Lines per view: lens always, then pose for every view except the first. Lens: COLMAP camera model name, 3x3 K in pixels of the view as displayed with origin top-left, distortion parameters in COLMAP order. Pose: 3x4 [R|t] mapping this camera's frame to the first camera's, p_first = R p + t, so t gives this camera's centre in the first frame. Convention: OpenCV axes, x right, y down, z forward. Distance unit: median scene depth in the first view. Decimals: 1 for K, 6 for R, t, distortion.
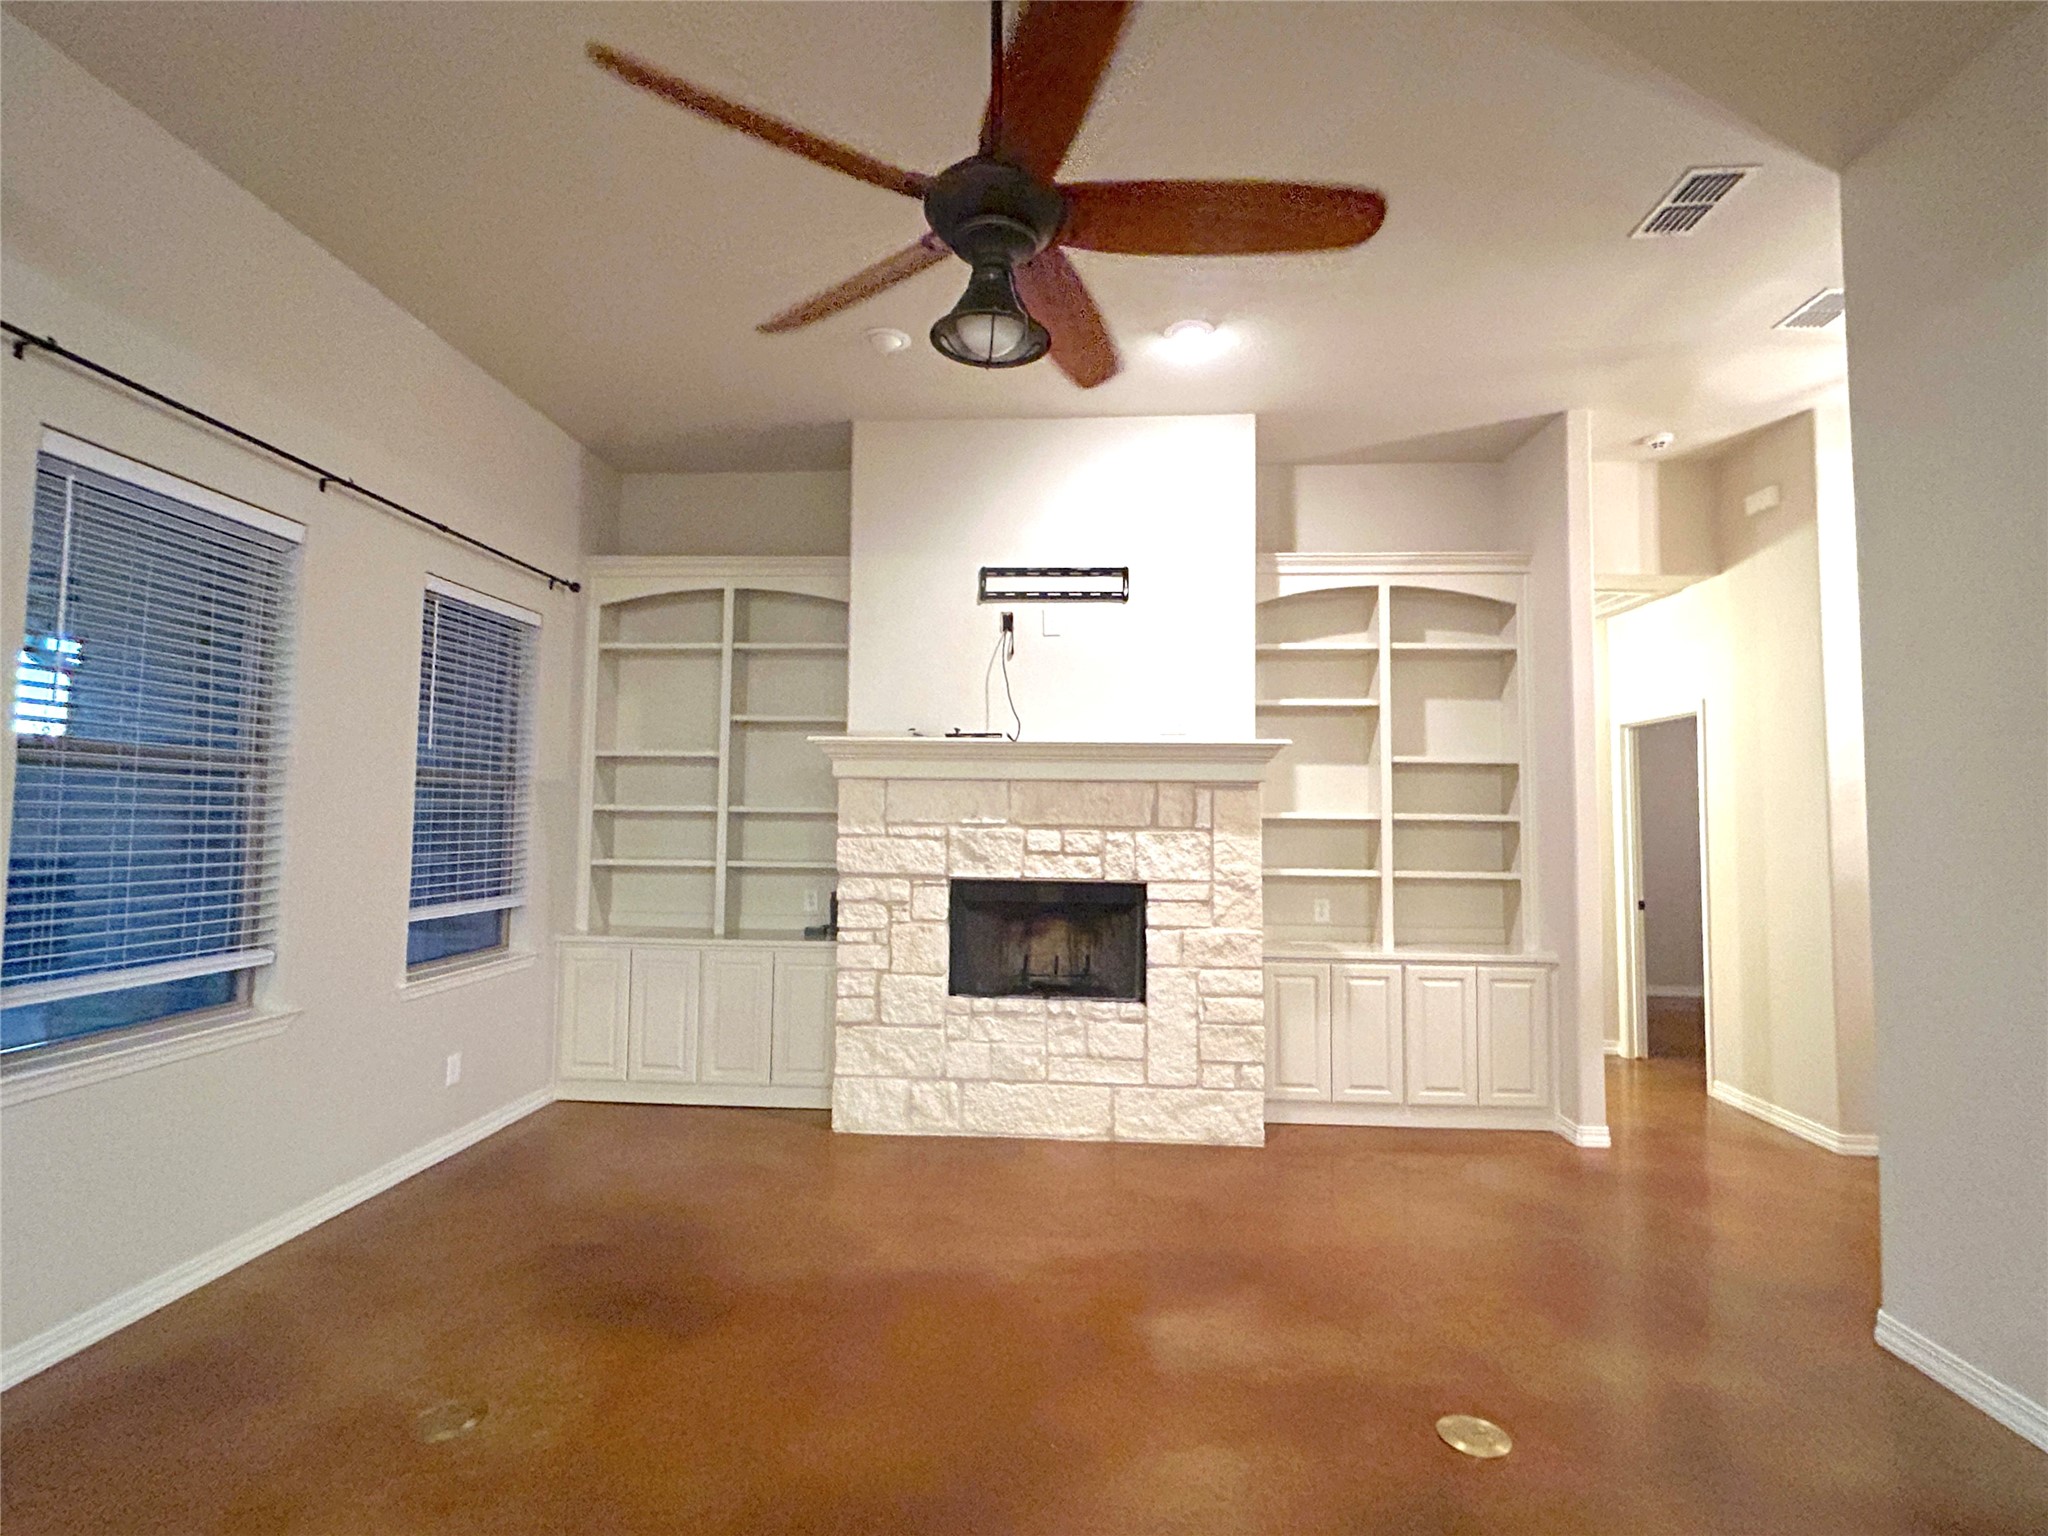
lens RADIAL K [[1026.3, 0, 1029.5], [0, 1026.3, 757.9], [0, 0, 1]] dist [0.003538, 0.000328]
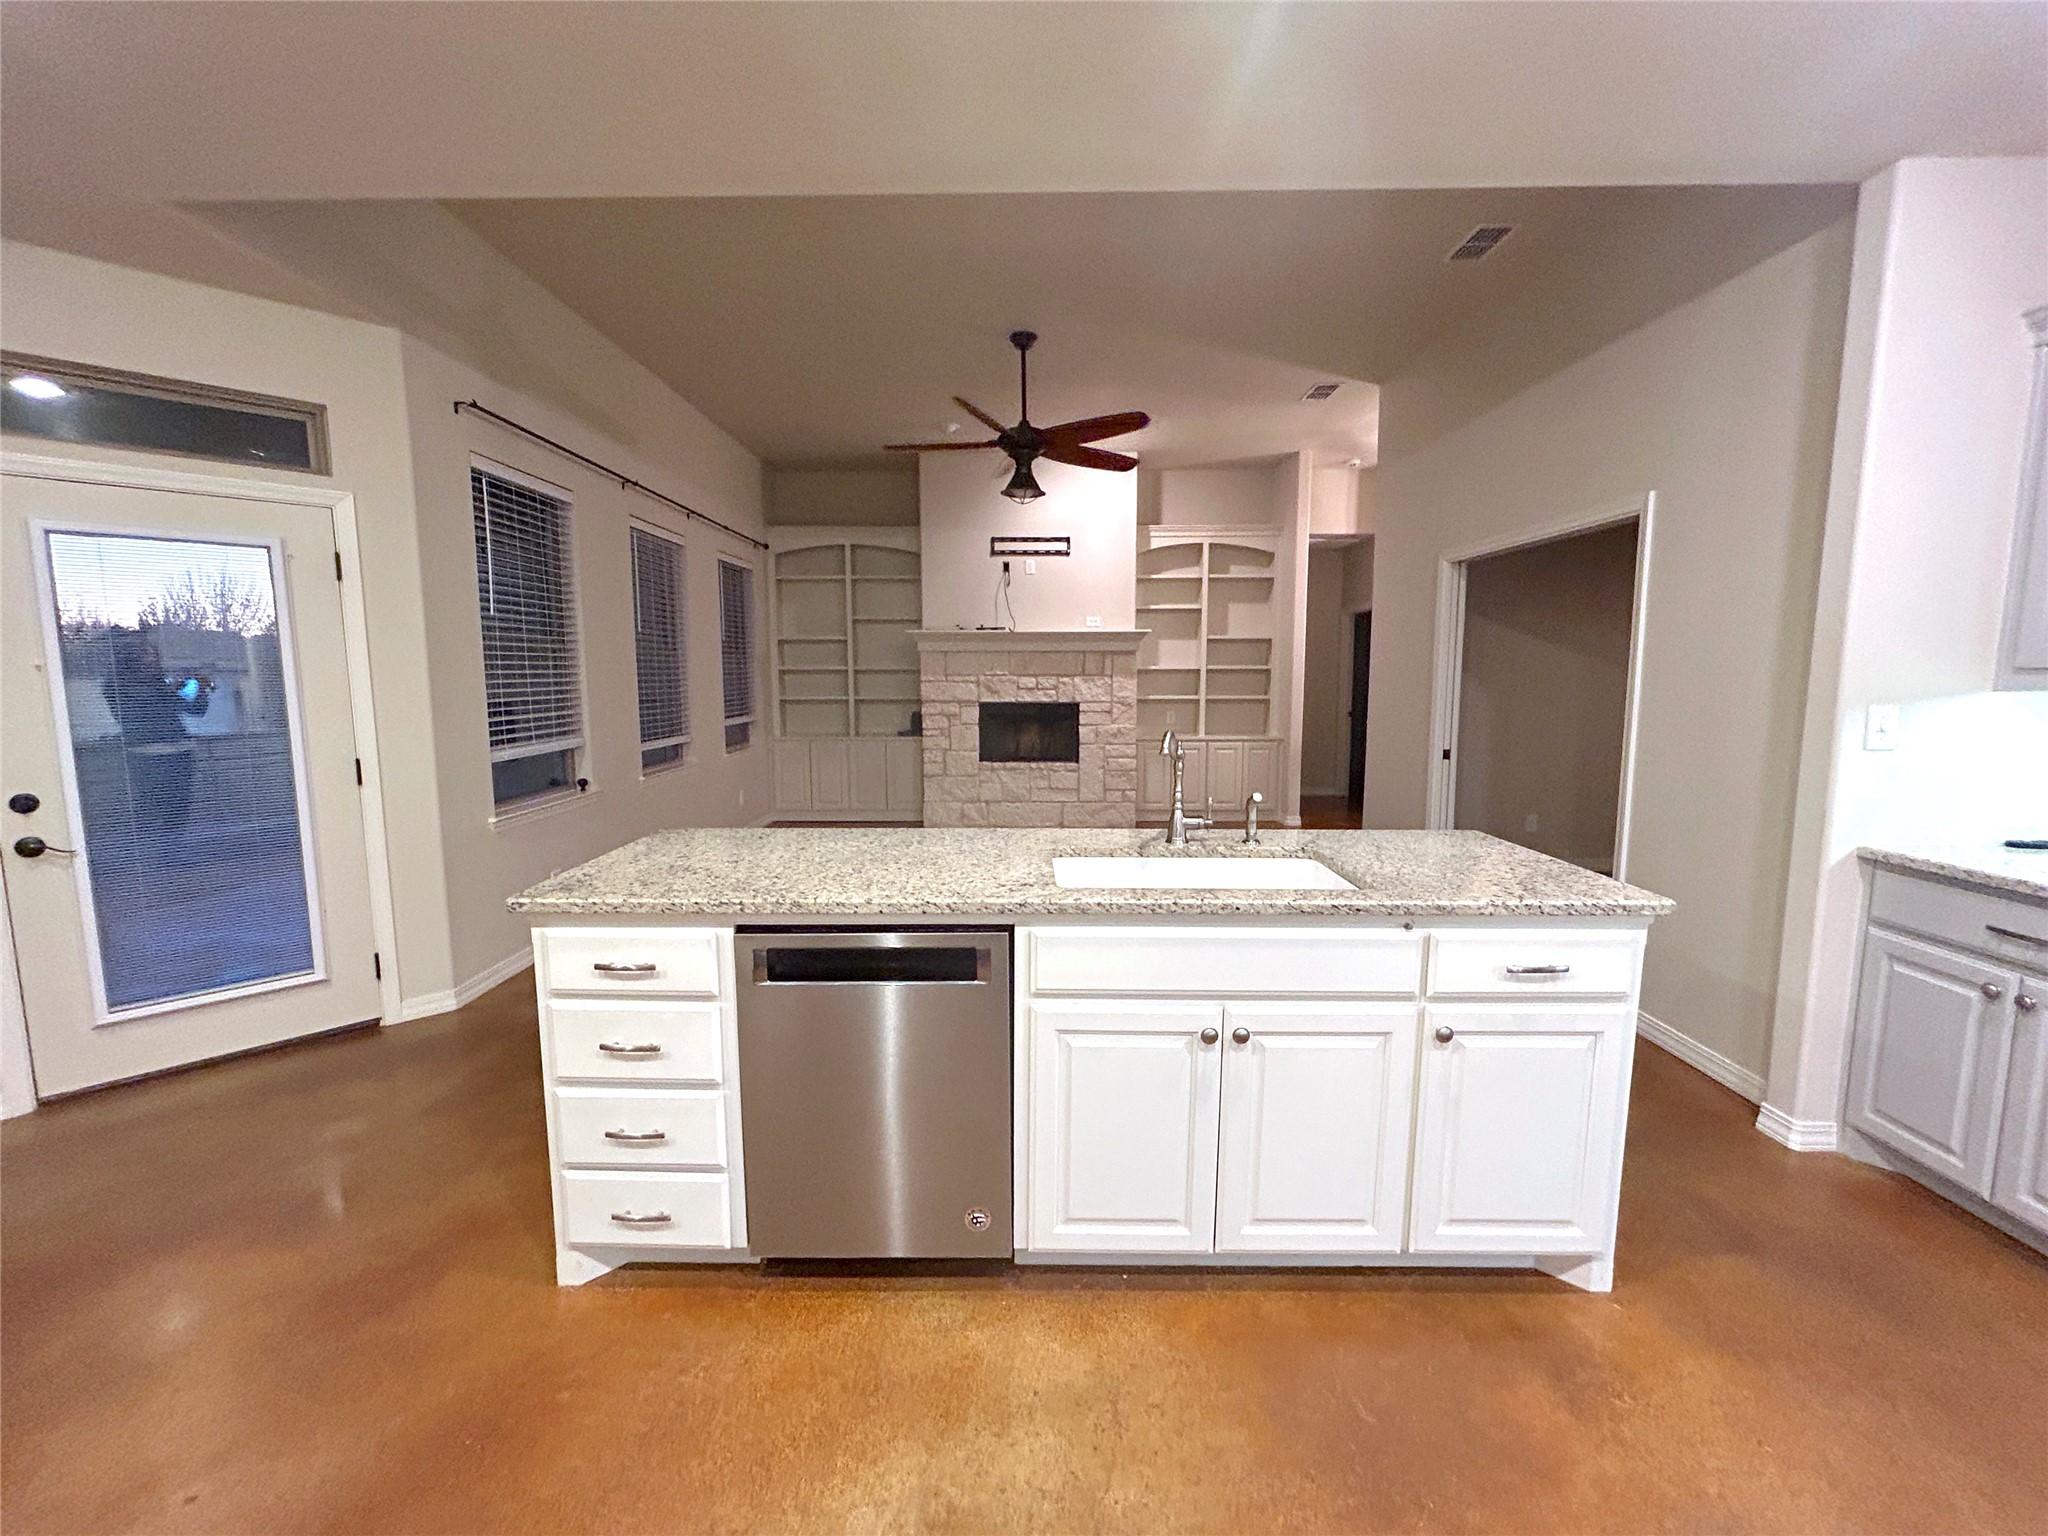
lens RADIAL K [[831.1, 0, 1022.9], [0, 831.1, 772.5], [0, 0, 1]] dist [-0.000724, -0.000401]
pose [[0.998692, -0.019338, 0.047327, -0.070644], [0.010301, 0.982833, 0.184208, -0.041843], [-0.050076, -0.183479, 0.981747, -0.575027]]
